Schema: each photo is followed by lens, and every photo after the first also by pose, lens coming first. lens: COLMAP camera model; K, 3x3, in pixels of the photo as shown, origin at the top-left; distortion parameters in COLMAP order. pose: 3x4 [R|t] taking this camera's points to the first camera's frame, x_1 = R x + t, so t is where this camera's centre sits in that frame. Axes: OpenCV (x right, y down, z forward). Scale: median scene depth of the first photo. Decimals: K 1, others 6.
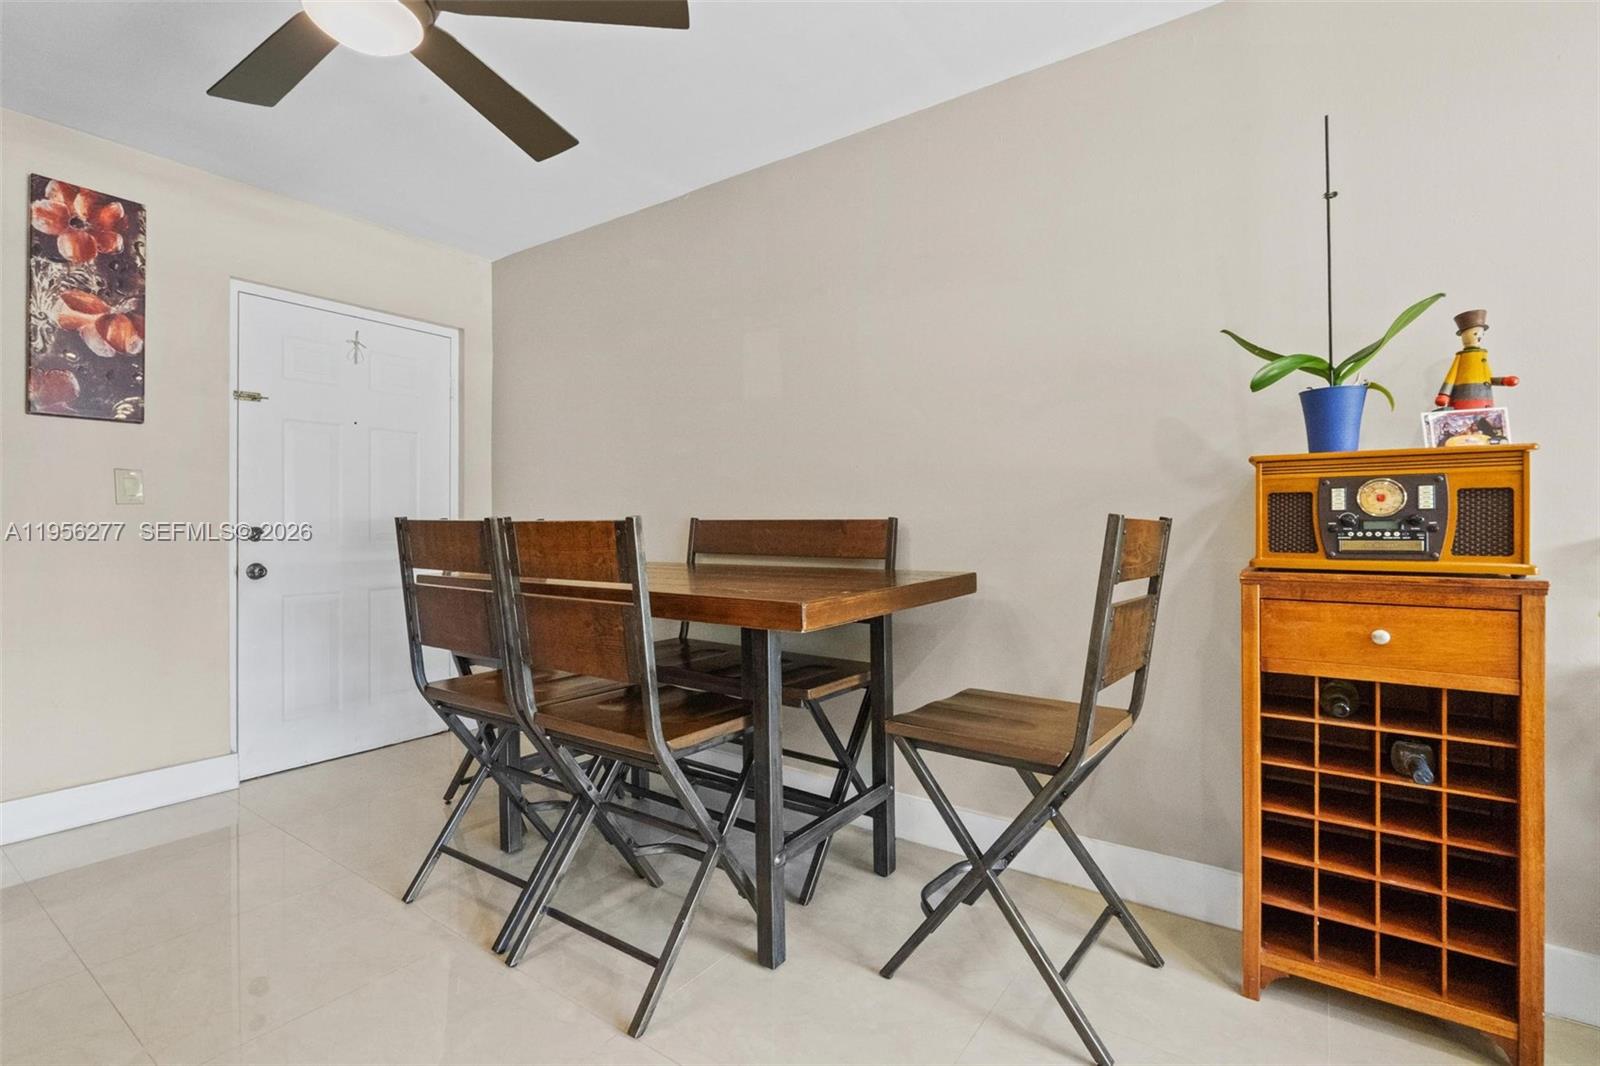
lens RADIAL K [[738.4, 0, 797.7], [0, 738.4, 525.0], [0, 0, 1]] dist [-0.001871, -0.001083]
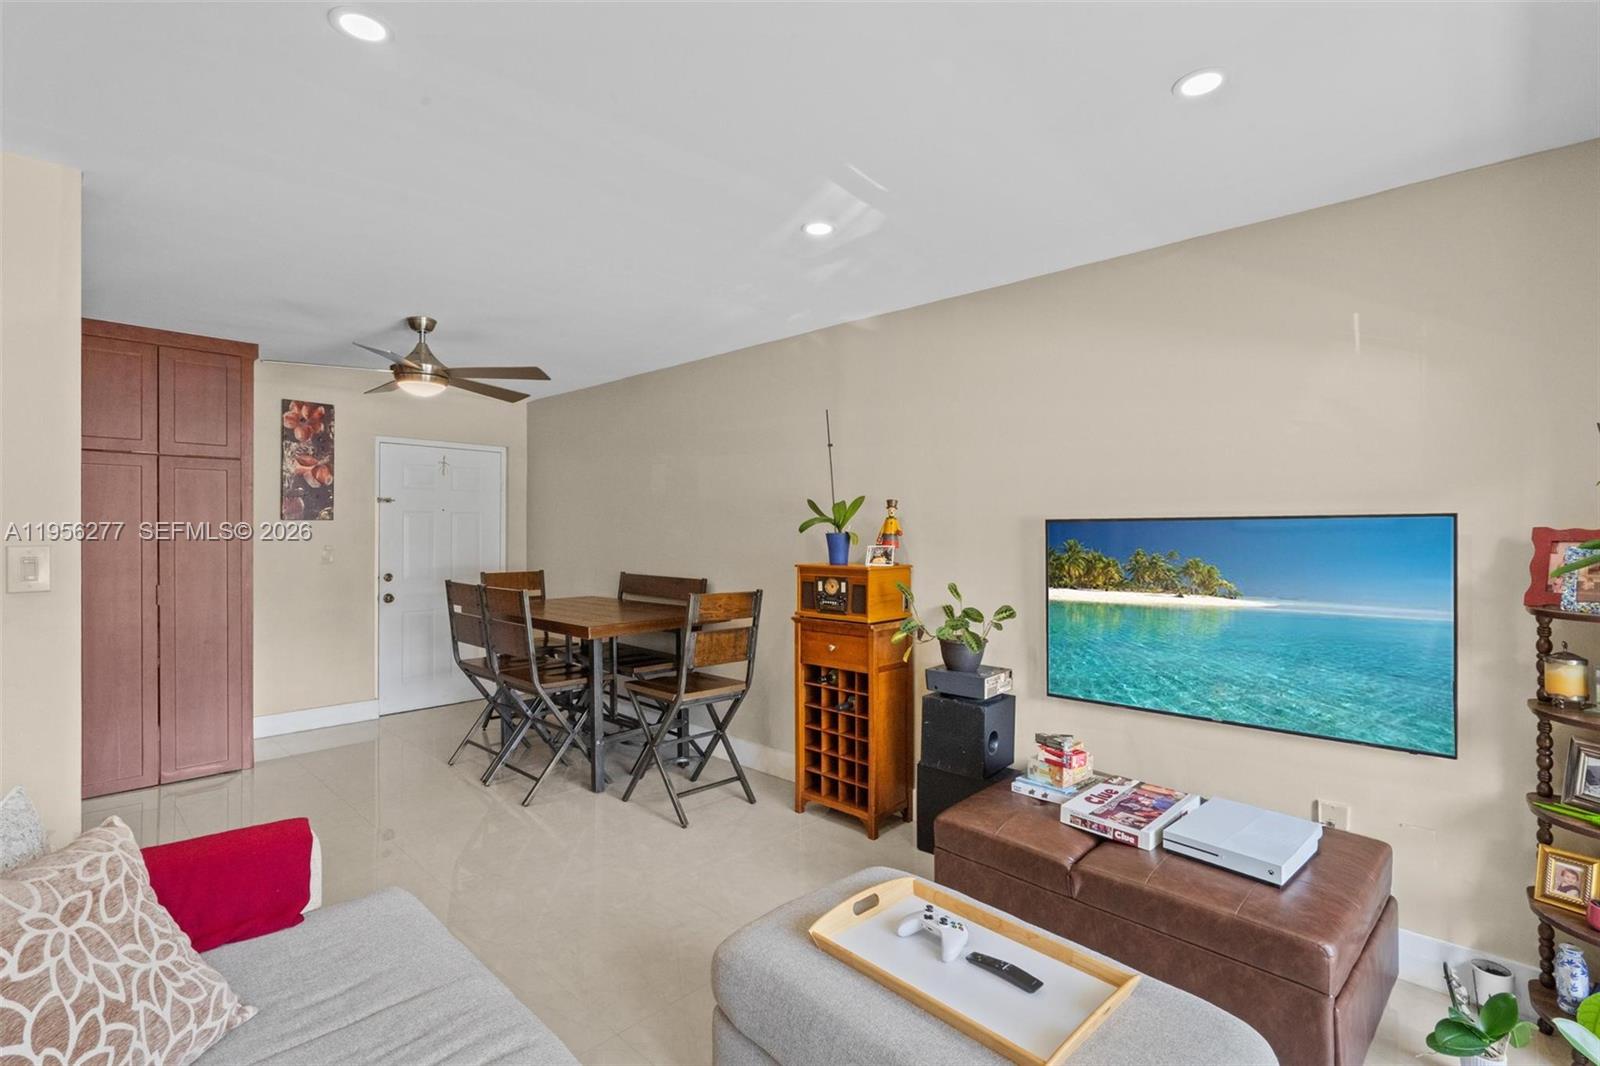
lens RADIAL K [[743.2, 0, 800.0], [0, 743.2, 533.0], [0, 0, 1]] dist [0.000484, 0.000583]
pose [[0.989612, 0.004387, -0.143695, 0.625671], [-0.004386, 0.999990, 0.000325, -0.123640], [0.143695, 0.000309, 0.989622, -0.782958]]
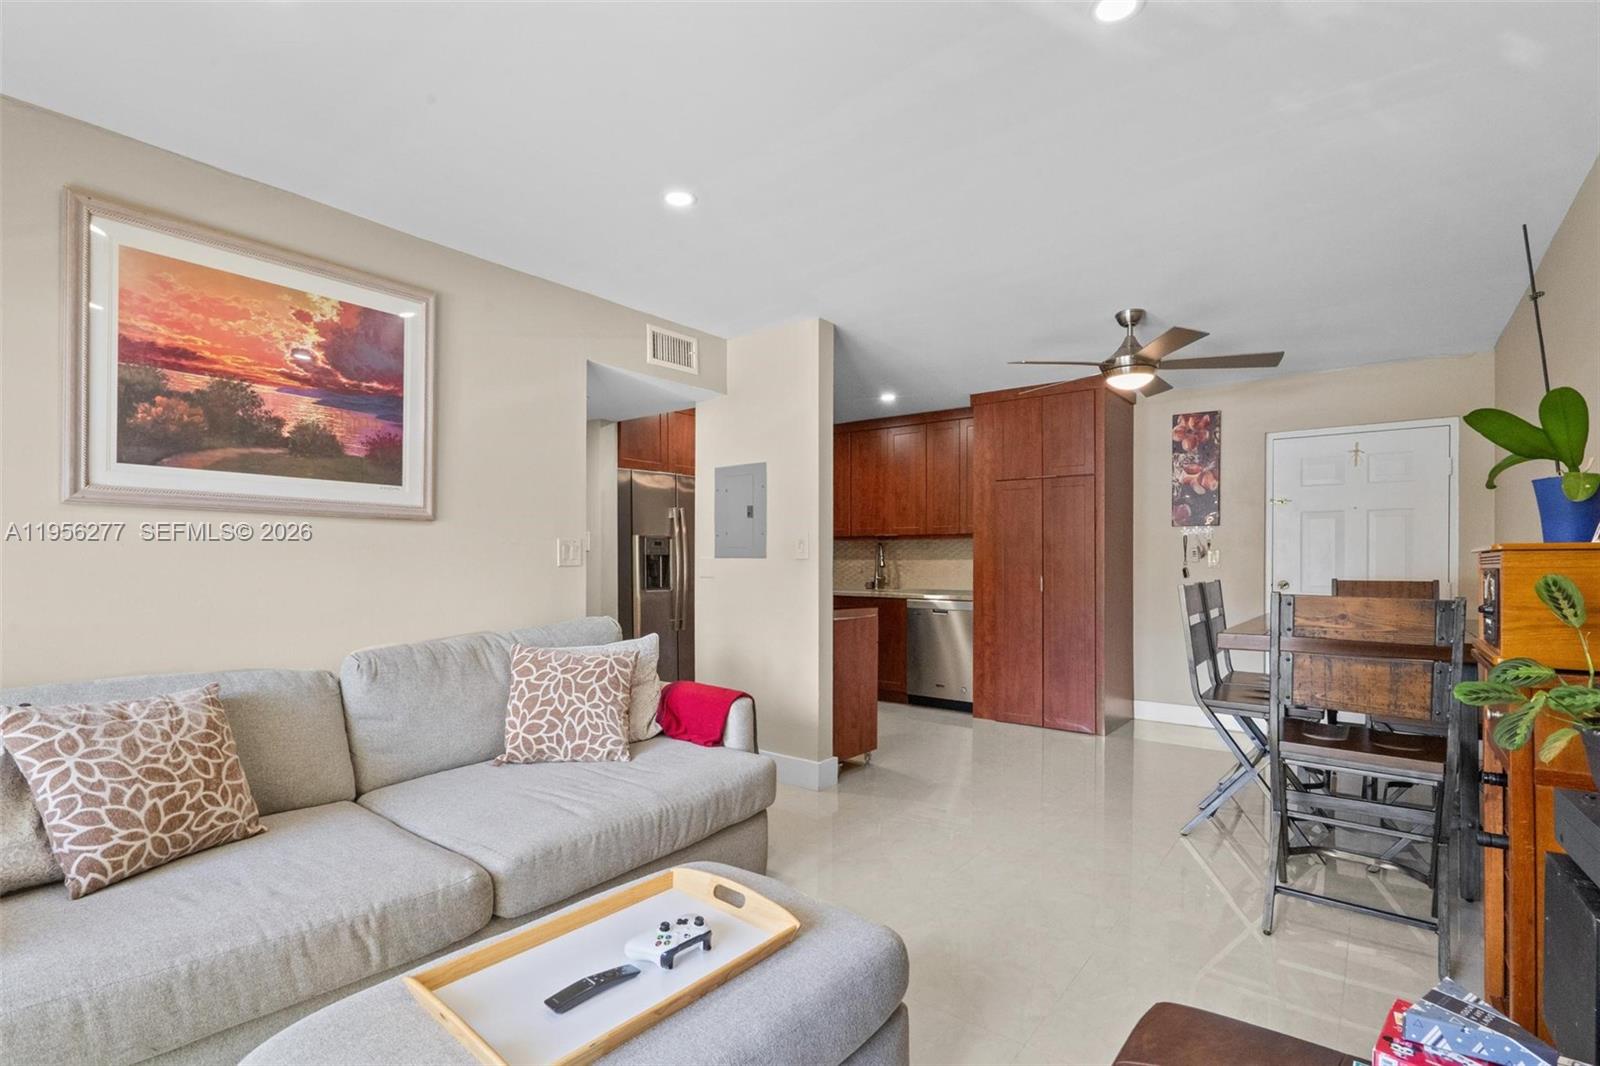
lens RADIAL K [[750.4, 0, 797.6], [0, 750.4, 562.7], [0, 0, 1]] dist [-0.001988, -0.000158]
pose [[-0.046505, 0.000902, -0.998918, 1.201452], [-0.002946, 0.999995, 0.001040, -0.045186], [0.998914, 0.002991, -0.046502, 0.005871]]
